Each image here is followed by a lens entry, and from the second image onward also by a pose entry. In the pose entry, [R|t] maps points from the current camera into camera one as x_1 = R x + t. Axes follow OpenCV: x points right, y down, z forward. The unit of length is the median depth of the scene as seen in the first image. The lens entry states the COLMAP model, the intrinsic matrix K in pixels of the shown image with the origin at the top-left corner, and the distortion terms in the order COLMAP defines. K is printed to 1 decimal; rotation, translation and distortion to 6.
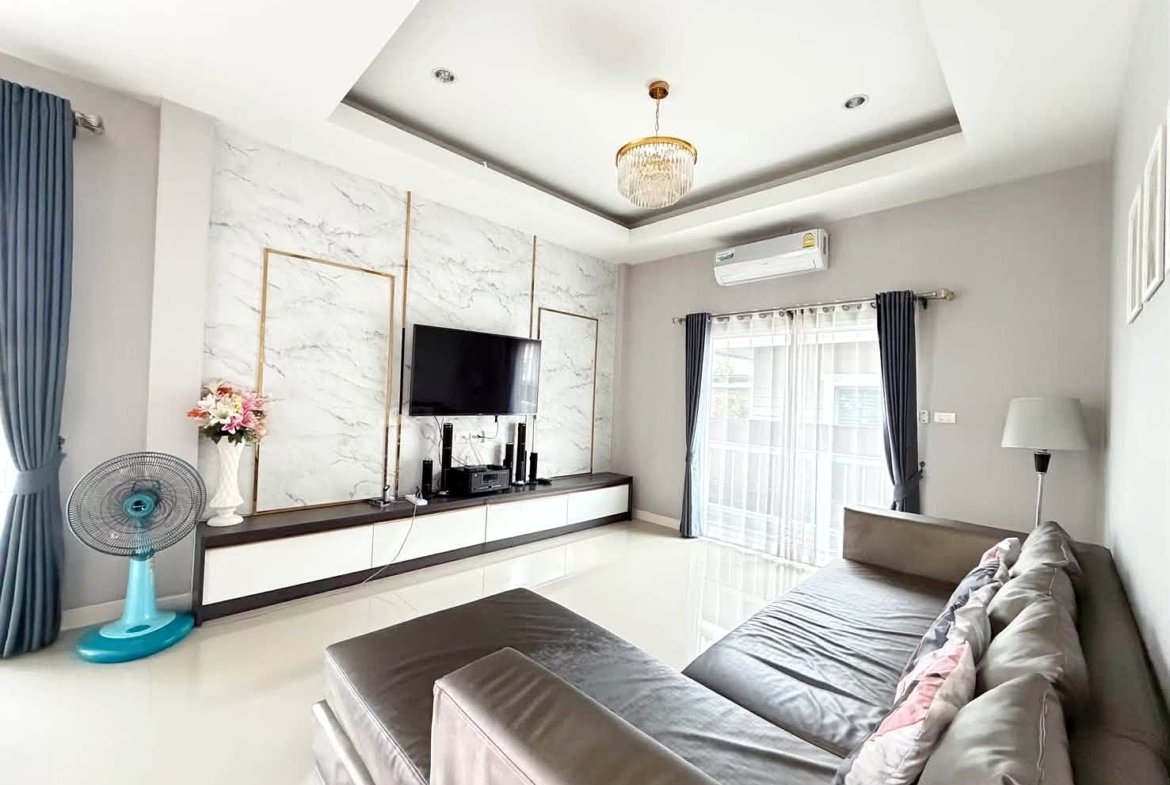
lens RADIAL K [[467.0, 0, 585.0], [0, 467.0, 392.5], [0, 0, 1]] dist [0.001216, 0.000013]
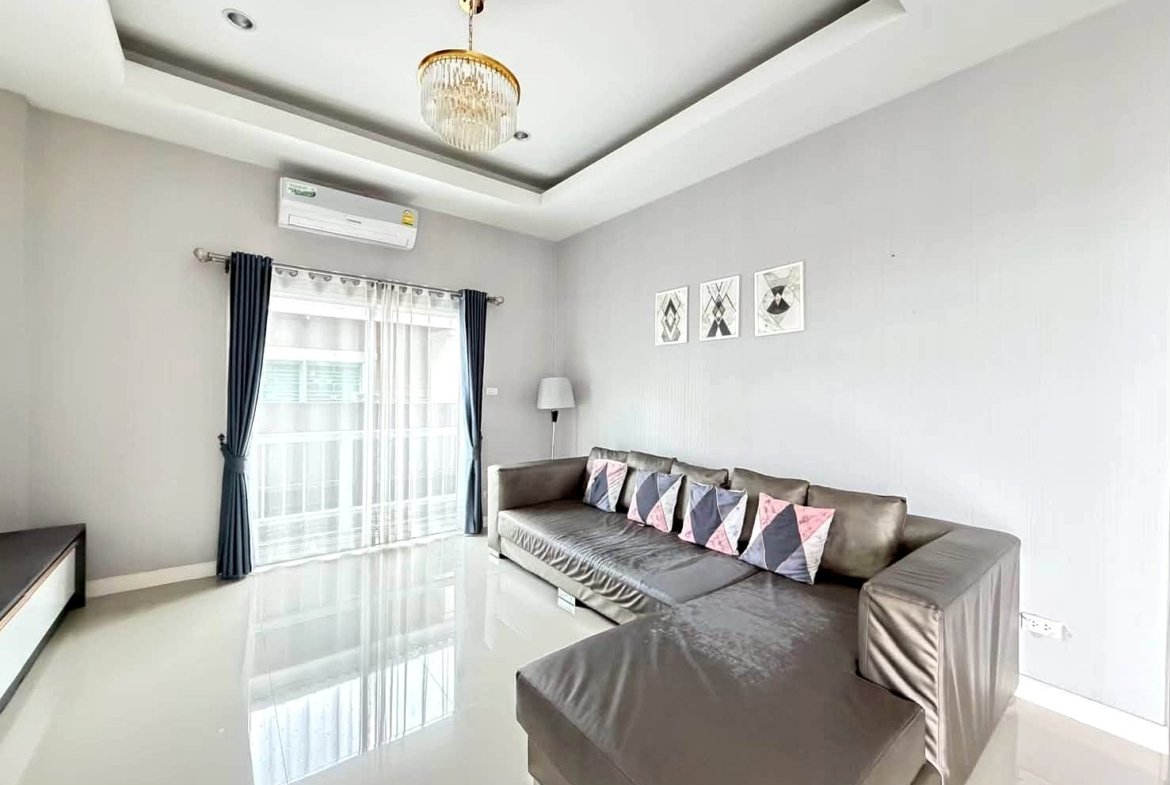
lens RADIAL K [[467.0, 0, 585.0], [0, 467.0, 392.5], [0, 0, 1]] dist [0.001216, 0.000013]
pose [[0.113378, -0.050054, 0.992290, -0.477092], [-0.028208, 0.998165, 0.053574, -0.020054], [-0.993151, -0.034065, 0.111758, 0.505465]]
